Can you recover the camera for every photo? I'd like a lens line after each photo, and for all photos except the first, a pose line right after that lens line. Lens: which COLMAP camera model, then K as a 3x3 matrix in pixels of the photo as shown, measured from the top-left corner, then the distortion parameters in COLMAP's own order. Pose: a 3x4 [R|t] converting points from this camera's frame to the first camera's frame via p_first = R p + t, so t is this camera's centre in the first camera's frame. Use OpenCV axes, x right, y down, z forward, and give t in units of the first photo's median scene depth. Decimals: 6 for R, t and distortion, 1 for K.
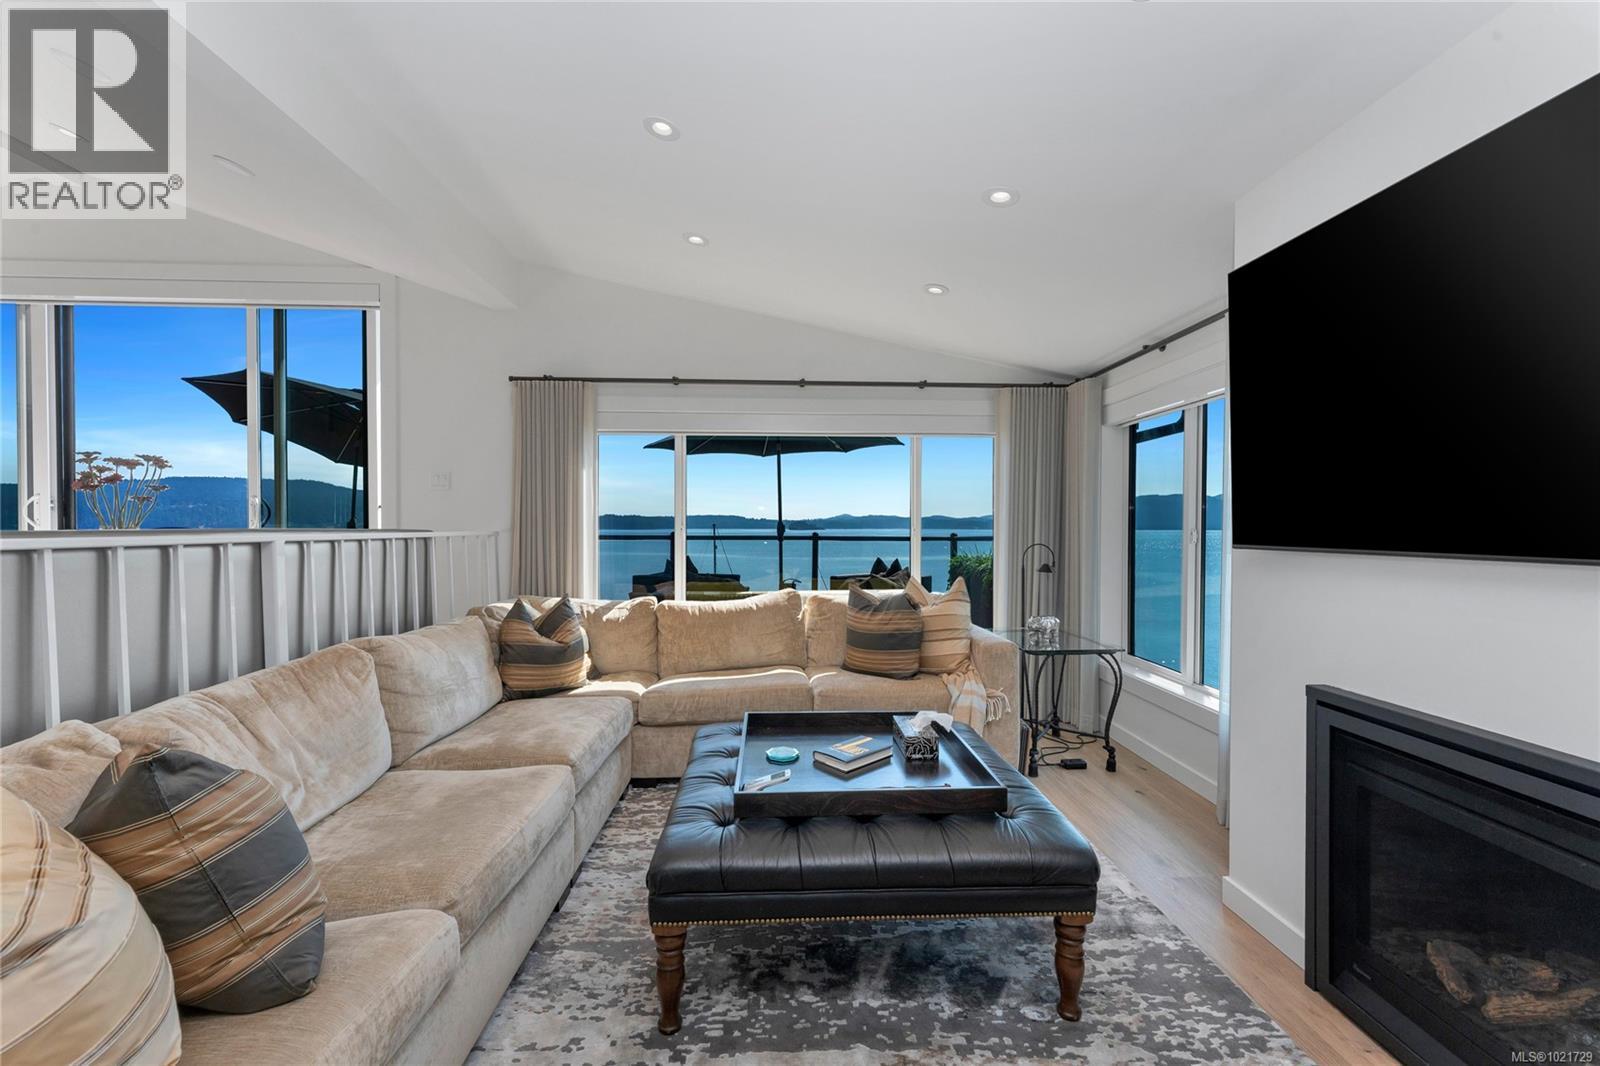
lens RADIAL K [[644.8, 0, 793.7], [0, 644.8, 533.9], [0, 0, 1]] dist [0.000633, 0.000536]
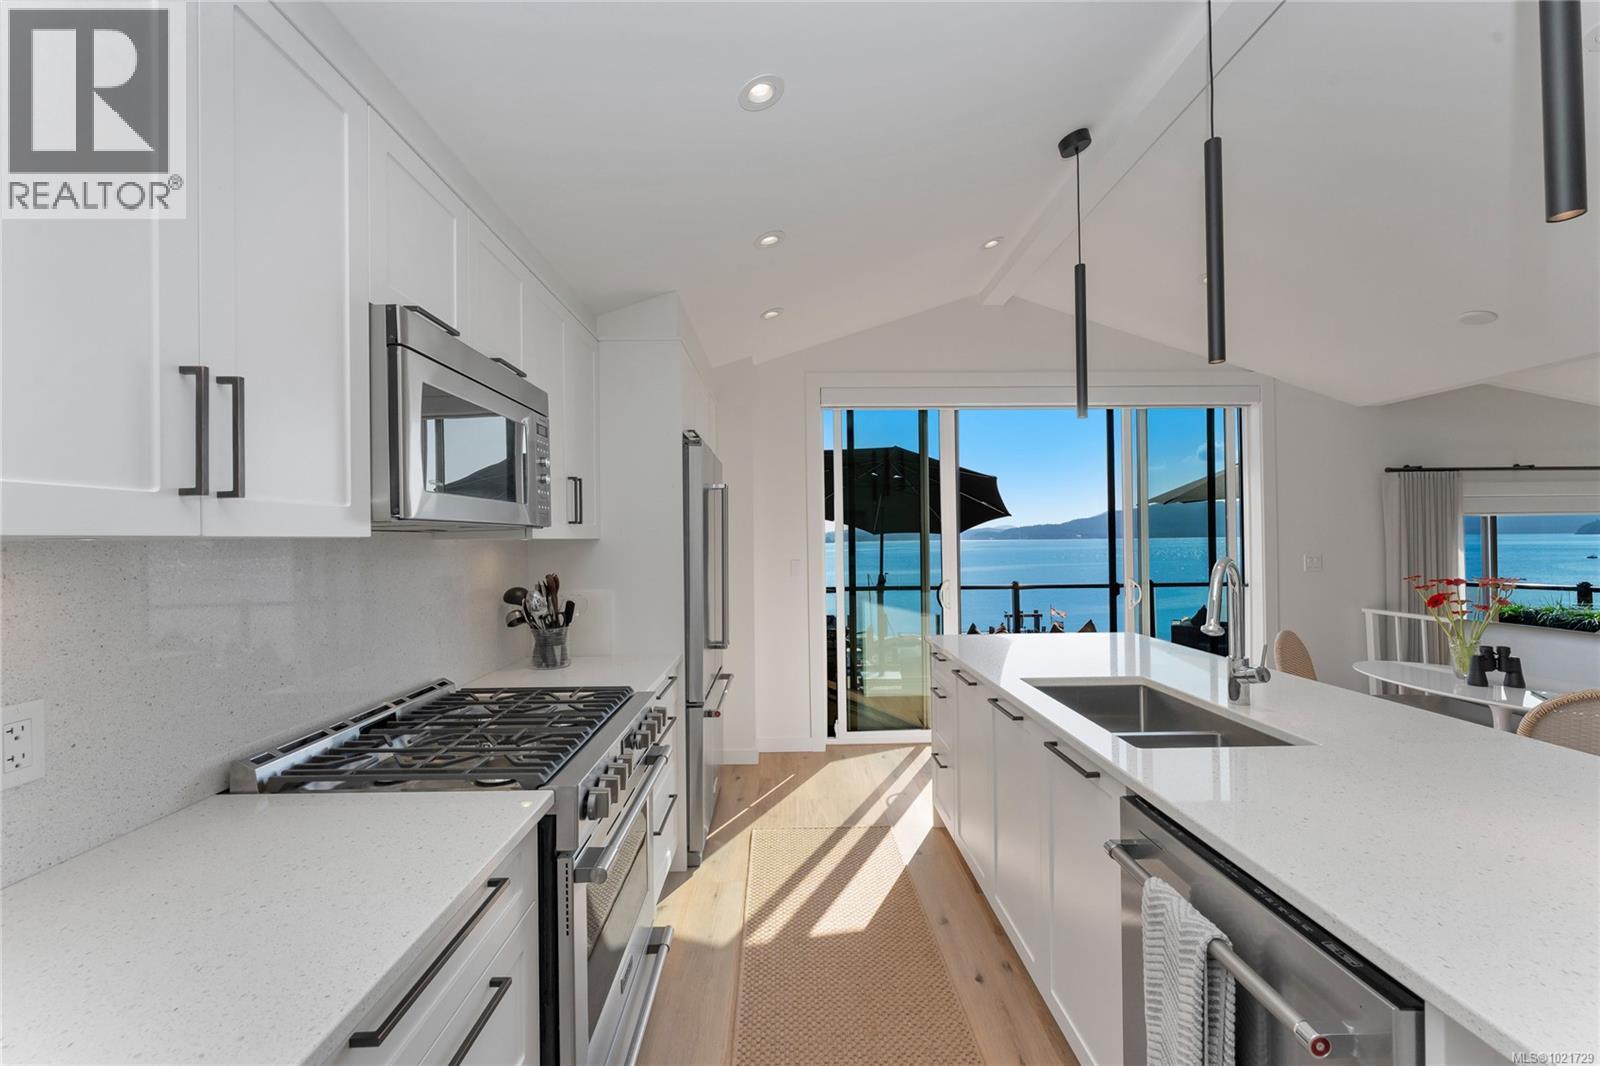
lens RADIAL K [[644.8, 0, 793.7], [0, 644.8, 533.9], [0, 0, 1]] dist [0.000633, 0.000536]
pose [[0.999624, -0.015577, -0.022563, -2.686387], [0.015073, 0.999637, -0.022346, -0.234956], [0.022903, 0.021998, 0.999496, -0.209657]]
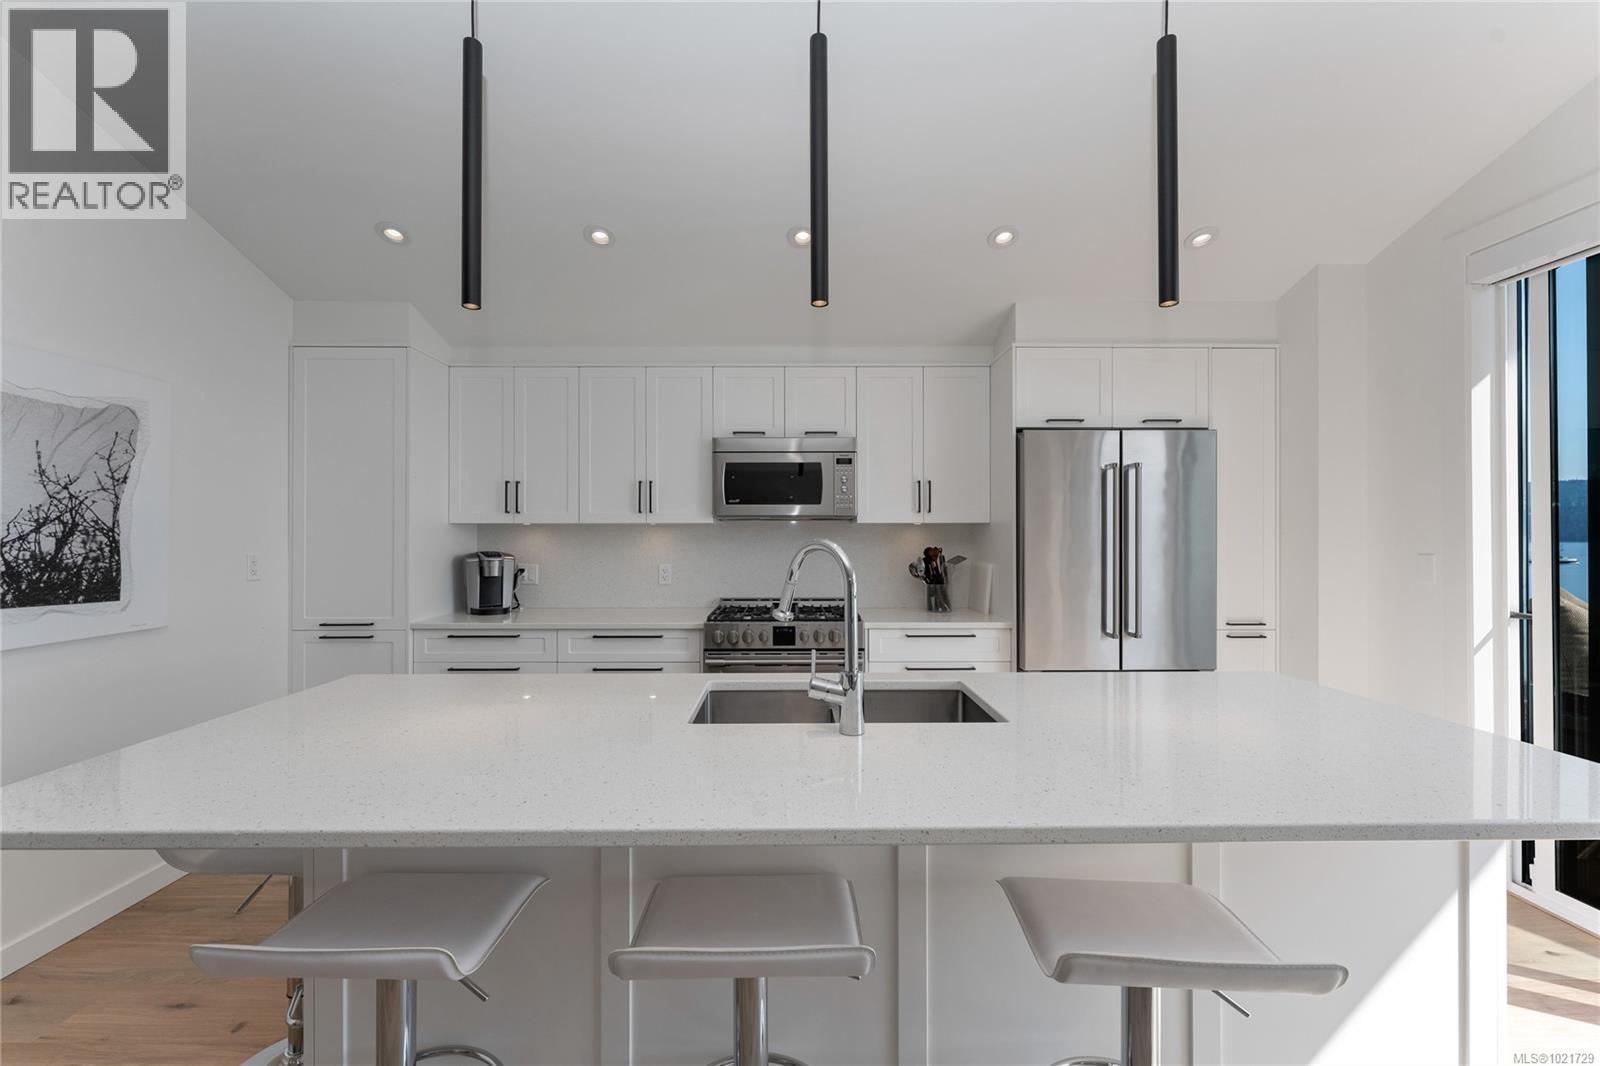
lens RADIAL K [[644.8, 0, 793.7], [0, 644.8, 533.9], [0, 0, 1]] dist [0.000633, 0.000536]
pose [[-0.022497, -0.010652, -0.999690, -1.426120], [-0.010209, 0.999894, -0.010424, -0.206533], [0.999695, 0.009972, -0.022603, 0.620595]]
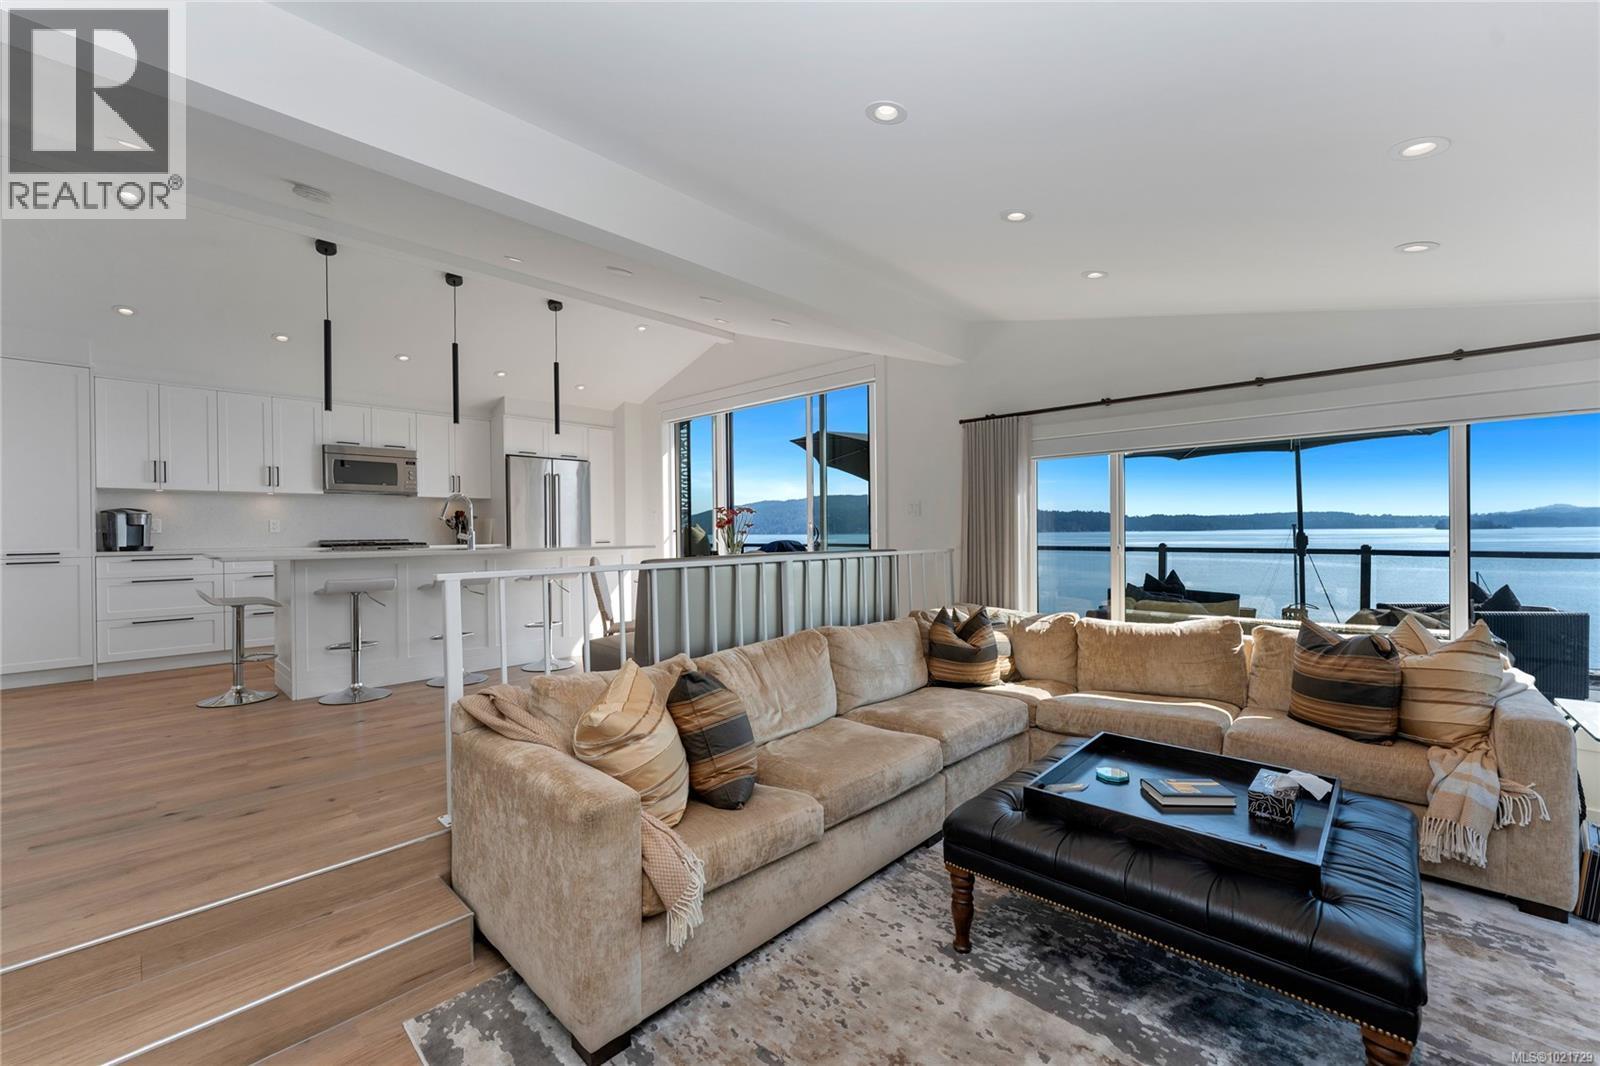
lens RADIAL K [[644.8, 0, 793.7], [0, 644.8, 533.9], [0, 0, 1]] dist [0.000633, 0.000536]
pose [[0.697299, -0.006554, -0.716751, 0.388285], [0.003899, 0.999978, -0.005350, -0.051059], [0.716770, 0.000936, 0.697309, -0.116684]]
